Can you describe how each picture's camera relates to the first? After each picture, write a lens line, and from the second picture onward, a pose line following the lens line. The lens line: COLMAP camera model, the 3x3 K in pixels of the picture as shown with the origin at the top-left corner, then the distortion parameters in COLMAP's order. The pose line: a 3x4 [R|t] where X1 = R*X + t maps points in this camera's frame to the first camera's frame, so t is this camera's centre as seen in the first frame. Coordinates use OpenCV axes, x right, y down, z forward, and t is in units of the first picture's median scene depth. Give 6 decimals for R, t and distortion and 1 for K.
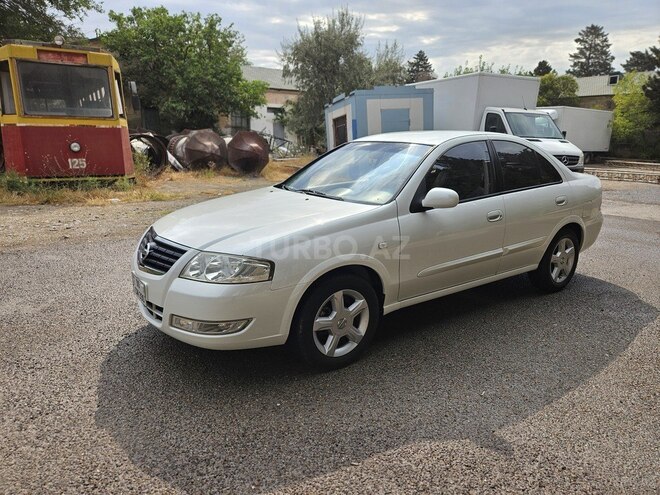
lens RADIAL K [[437.0, 0, 332.3], [0, 437.0, 254.7], [0, 0, 1]] dist [0.063941, -0.052807]
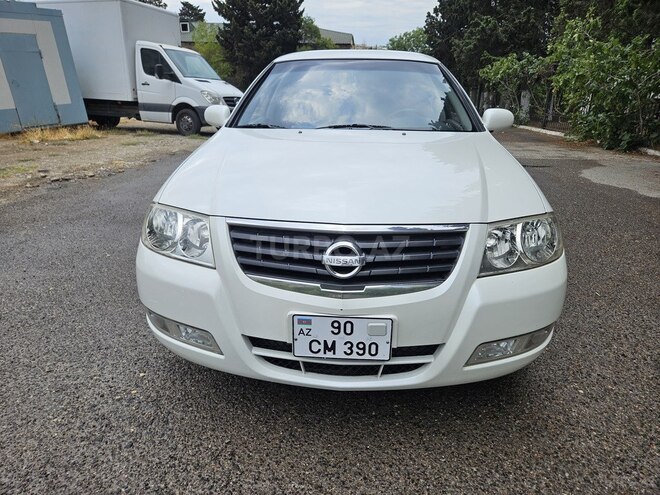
lens RADIAL K [[437.0, 0, 330.9], [0, 437.0, 251.8], [0, 0, 1]] dist [0.063941, -0.052807]
pose [[0.632001, -0.270198, 0.726338, -0.217827], [0.195814, 0.962515, 0.187674, -0.031046], [-0.749821, 0.023617, 0.661219, 0.192736]]
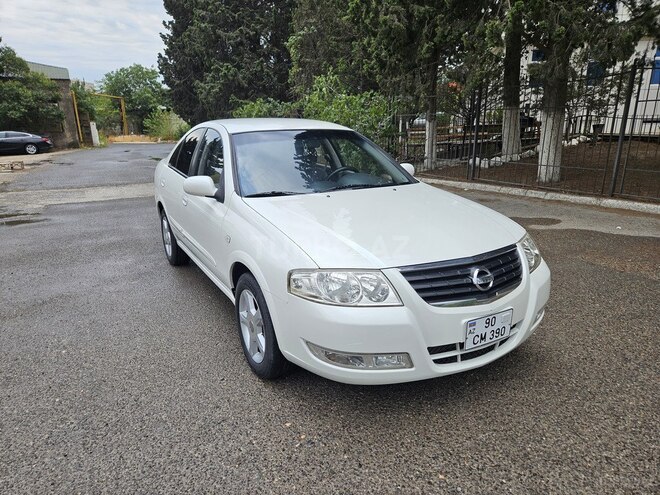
lens RADIAL K [[437.0, 0, 327.1], [0, 437.0, 257.6], [0, 0, 1]] dist [0.063941, -0.052807]
pose [[0.110394, -0.297091, 0.948446, -0.324144], [0.266200, 0.928252, 0.259782, -0.087121], [-0.957576, 0.223798, 0.181559, 0.310165]]
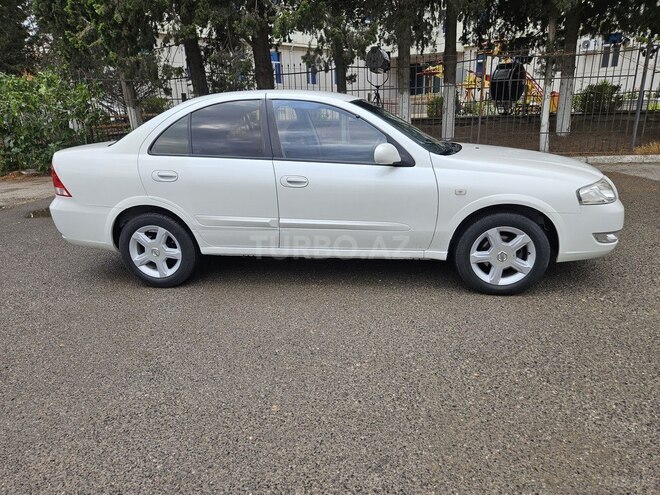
lens RADIAL K [[437.0, 0, 335.9], [0, 437.0, 249.1], [0, 0, 1]] dist [0.063941, -0.052807]
pose [[-0.712405, -0.201901, 0.672098, -0.220962], [0.200759, 0.859059, 0.470864, -0.169573], [-0.672440, 0.470376, -0.571464, 0.663523]]
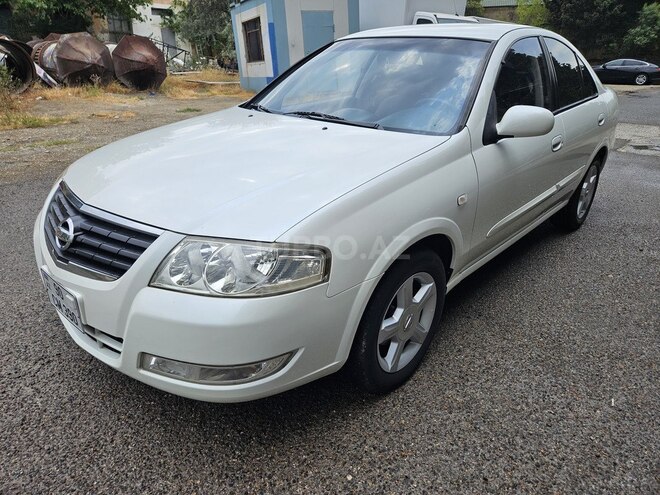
lens RADIAL K [[437.0, 0, 327.9], [0, 437.0, 249.1], [0, 0, 1]] dist [0.063941, -0.052807]
pose [[0.978041, -0.077767, 0.193358, -0.059033], [0.045393, 0.984988, 0.166545, -0.018617], [-0.203407, -0.154111, 0.966889, 0.109952]]
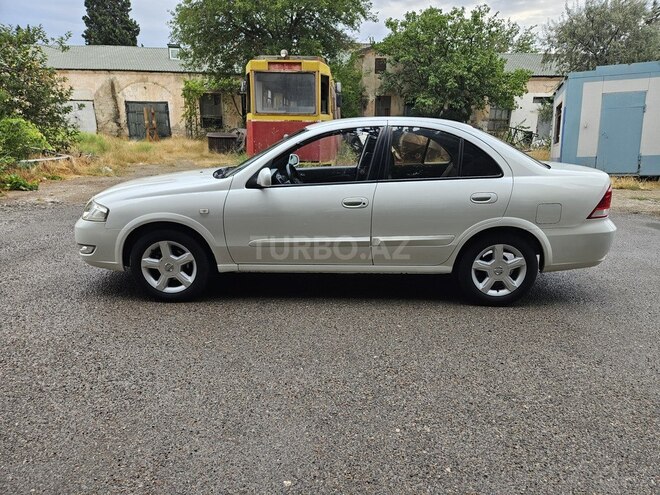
lens RADIAL K [[437.0, 0, 339.1], [0, 437.0, 253.7], [0, 0, 1]] dist [0.063941, -0.052807]
pose [[0.812382, 0.156589, -0.561707, 0.312660], [-0.151036, 0.986902, 0.056682, -0.008416], [0.563225, 0.038791, 0.825392, 0.058494]]
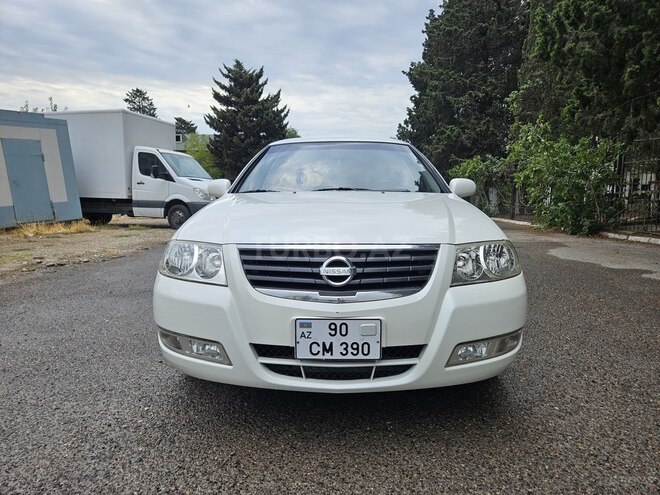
lens RADIAL K [[437.0, 0, 331.6], [0, 437.0, 253.2], [0, 0, 1]] dist [0.063941, -0.052807]
pose [[0.599061, -0.120800, 0.791538, -0.246048], [0.214793, 0.976566, -0.013524, -0.007359], [-0.771356, 0.178118, 0.610970, 0.181236]]
